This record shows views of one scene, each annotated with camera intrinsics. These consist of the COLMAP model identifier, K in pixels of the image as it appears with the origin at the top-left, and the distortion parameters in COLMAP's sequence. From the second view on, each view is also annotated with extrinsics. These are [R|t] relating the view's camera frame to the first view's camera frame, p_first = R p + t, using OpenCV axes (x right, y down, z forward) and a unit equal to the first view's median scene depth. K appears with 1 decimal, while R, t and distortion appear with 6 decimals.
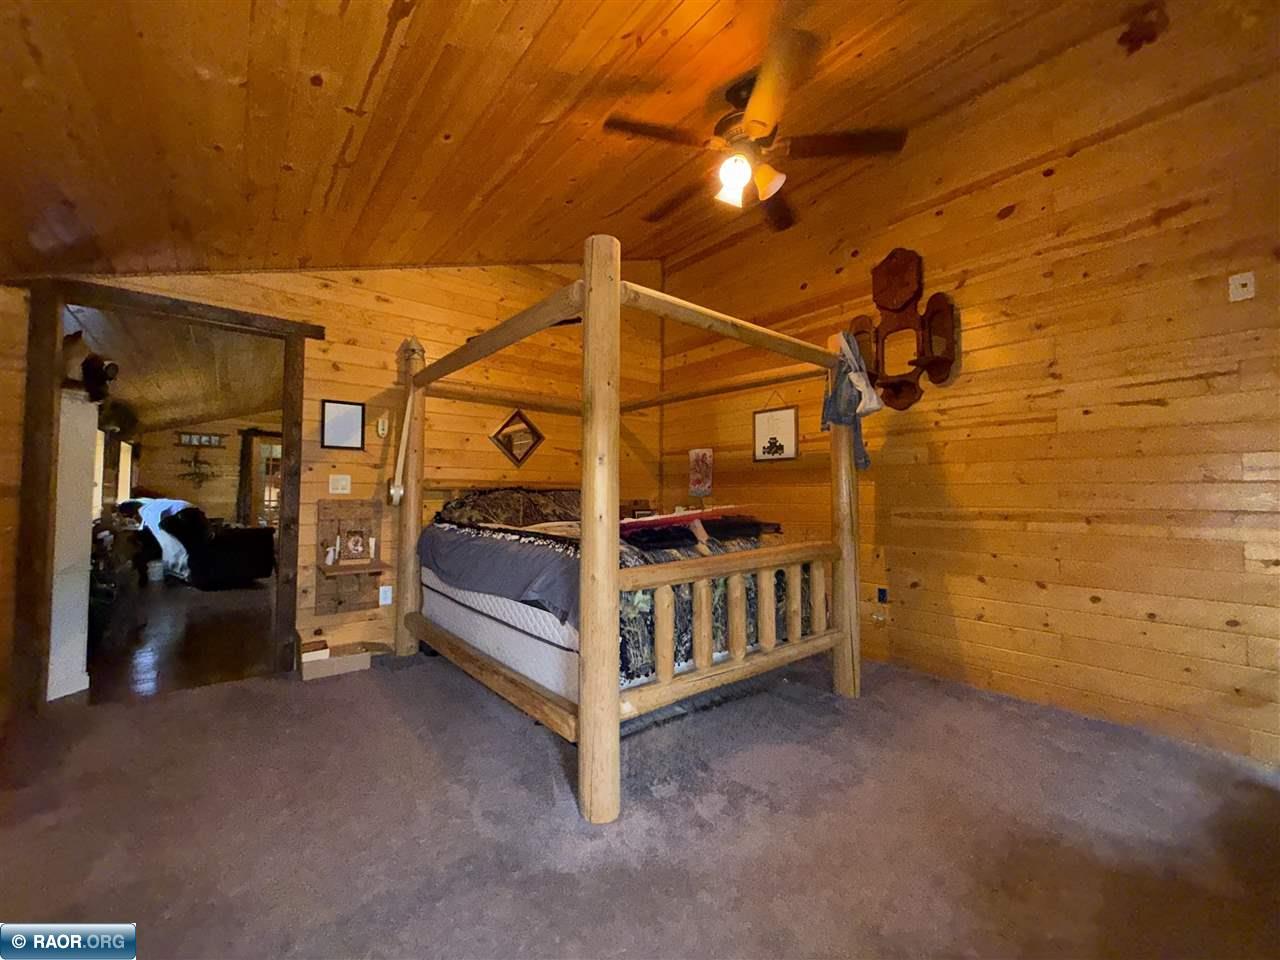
lens RADIAL K [[512.9, 0, 637.8], [0, 512.9, 478.4], [0, 0, 1]] dist [0.001792, 0.000137]
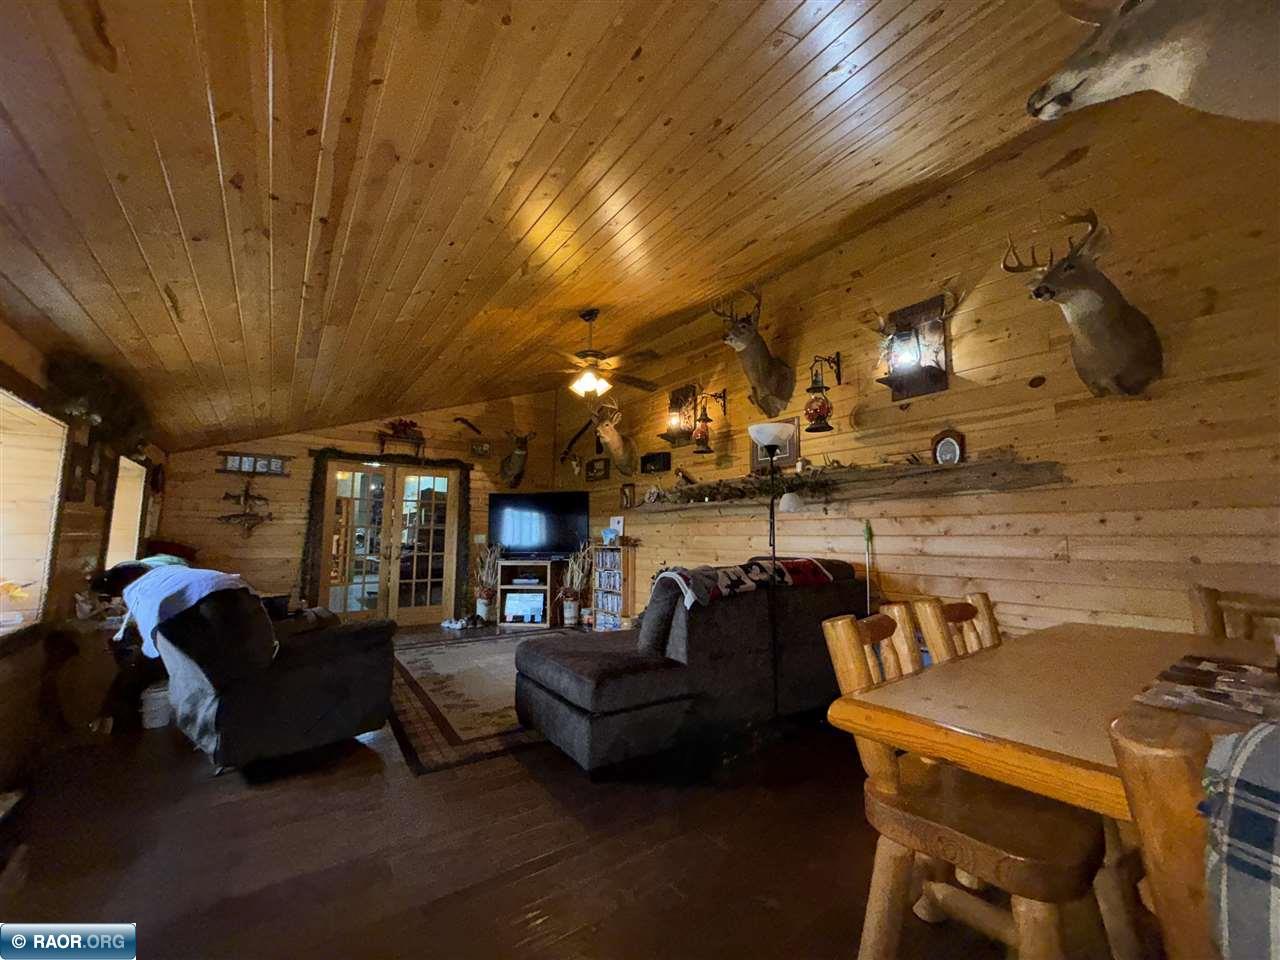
lens RADIAL K [[512.9, 0, 640.1], [0, 512.9, 477.5], [0, 0, 1]] dist [0.001792, 0.000137]
pose [[0.998417, -0.012639, -0.054809, -0.326393], [0.007939, 0.996338, -0.085133, 0.002496], [0.055684, 0.084563, 0.994861, 0.378381]]
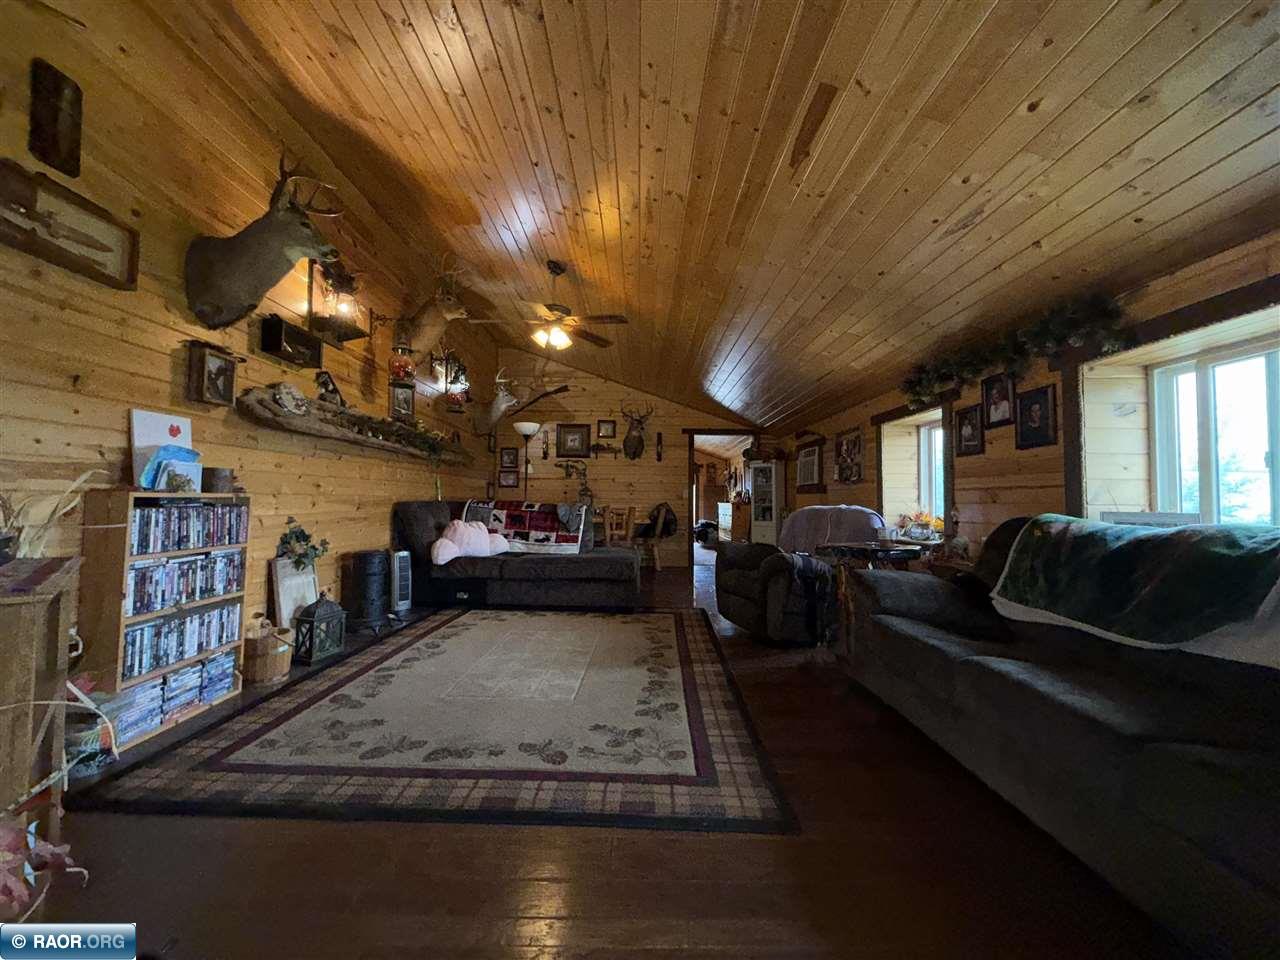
lens RADIAL K [[512.9, 0, 637.5], [0, 512.9, 476.4], [0, 0, 1]] dist [0.001792, 0.000137]
pose [[-0.775598, 0.012245, 0.631108, -0.680975], [-0.032519, 0.997709, -0.059323, 0.029880], [-0.630389, -0.066533, -0.773423, 1.006287]]
